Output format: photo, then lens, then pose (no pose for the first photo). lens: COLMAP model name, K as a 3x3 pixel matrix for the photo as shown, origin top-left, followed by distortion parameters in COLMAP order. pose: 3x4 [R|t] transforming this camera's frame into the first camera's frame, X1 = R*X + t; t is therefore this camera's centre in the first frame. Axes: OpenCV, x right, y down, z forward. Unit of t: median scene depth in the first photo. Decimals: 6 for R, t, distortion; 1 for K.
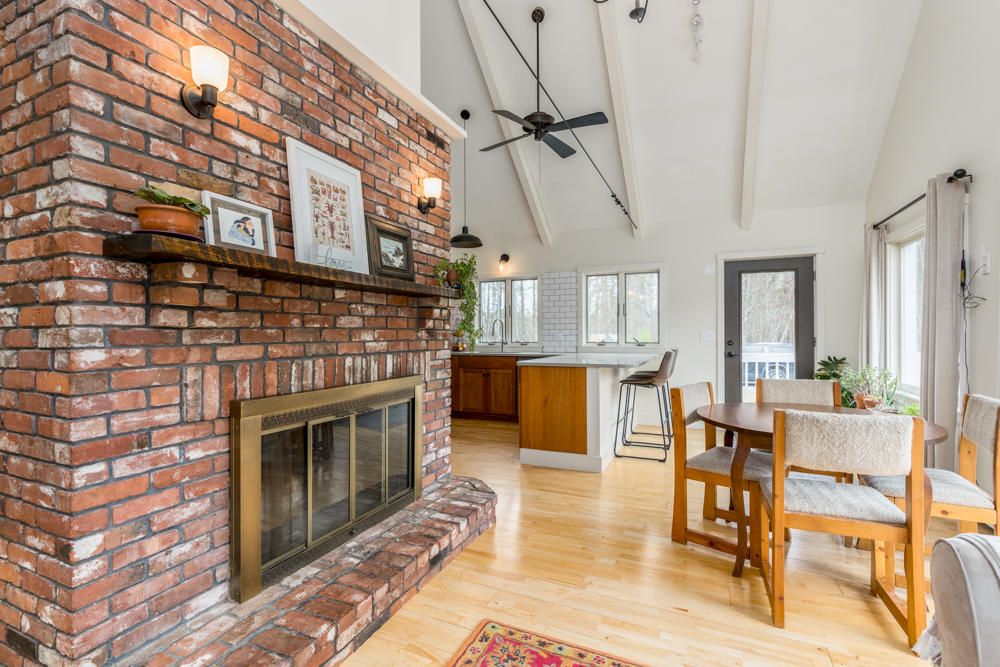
lens RADIAL K [[464.1, 0, 498.0], [0, 464.1, 337.6], [0, 0, 1]] dist [-0.004019, -0.000467]
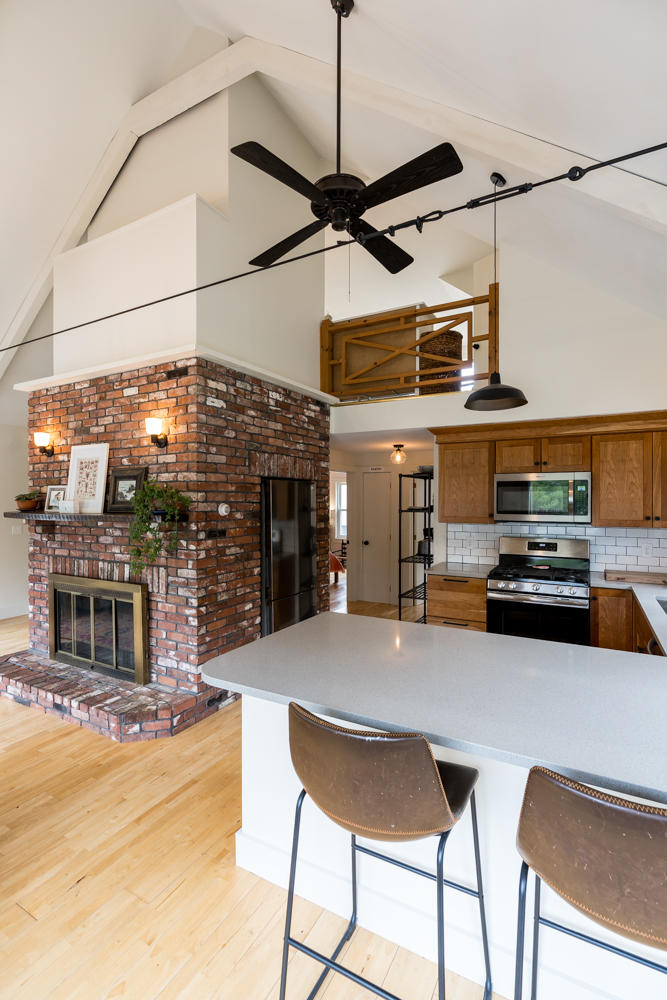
lens RADIAL K [[464.1, 0, 327.0], [0, 464.1, 502.0], [0, 0, 1]] dist [-0.004019, -0.000467]
pose [[-0.093983, 0.009115, -0.995532, 1.296745], [-0.004493, 0.999944, 0.009579, -0.197666], [0.995564, 0.005373, -0.093937, 2.066996]]
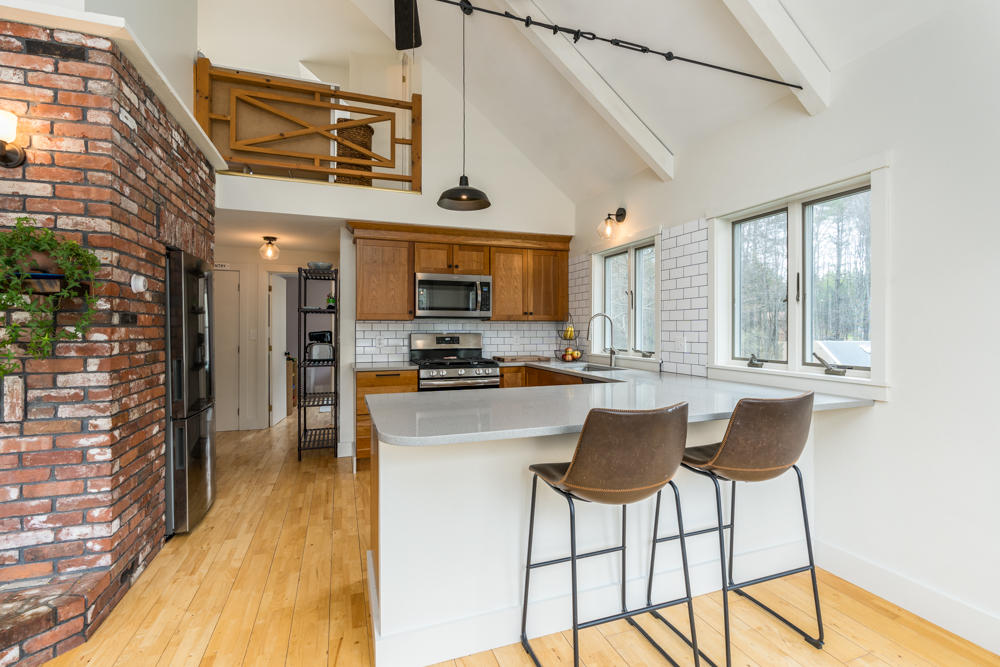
lens RADIAL K [[479.6, 0, 518.2], [0, 479.6, 328.2], [0, 0, 1]] dist [-0.001855, 0.001316]
pose [[0.705016, 0.004908, -0.709174, 1.141240], [-0.006533, 0.999979, 0.000425, -0.058385], [0.709161, 0.004333, 0.705033, 1.407371]]
